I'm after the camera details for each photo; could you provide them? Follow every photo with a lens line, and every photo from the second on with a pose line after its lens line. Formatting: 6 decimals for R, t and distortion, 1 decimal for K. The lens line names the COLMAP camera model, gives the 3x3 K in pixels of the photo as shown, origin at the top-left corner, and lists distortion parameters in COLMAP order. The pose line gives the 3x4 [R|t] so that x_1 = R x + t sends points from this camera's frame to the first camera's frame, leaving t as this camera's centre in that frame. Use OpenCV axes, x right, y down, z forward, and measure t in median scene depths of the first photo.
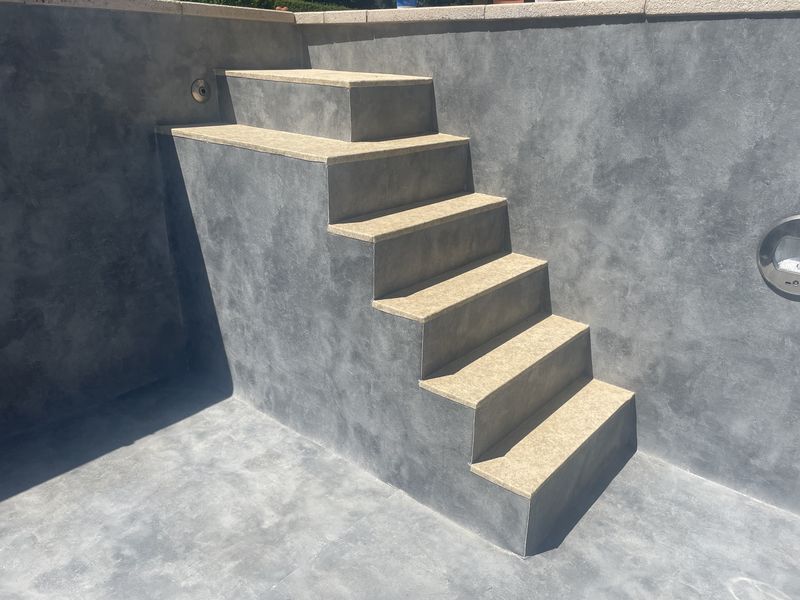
lens RADIAL K [[600.9, 0, 400.0], [0, 600.9, 300.0], [0, 0, 1]] dist [0.086871, -0.114408]
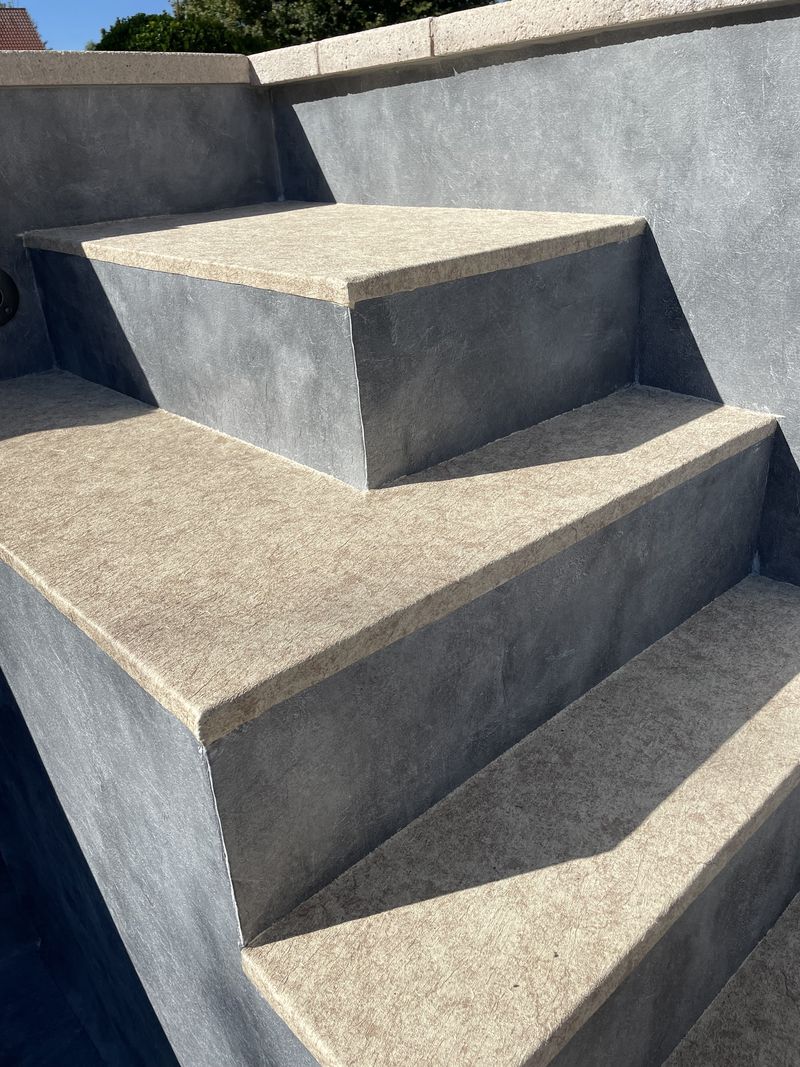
lens RADIAL K [[801.4, 0, 402.0], [0, 801.4, 532.0], [0, 0, 1]] dist [0.086871, -0.114408]
pose [[0.988377, -0.014167, -0.151358, -0.008977], [0.024840, 0.997317, 0.068858, -0.266154], [0.149977, -0.071817, 0.986078, 0.630896]]
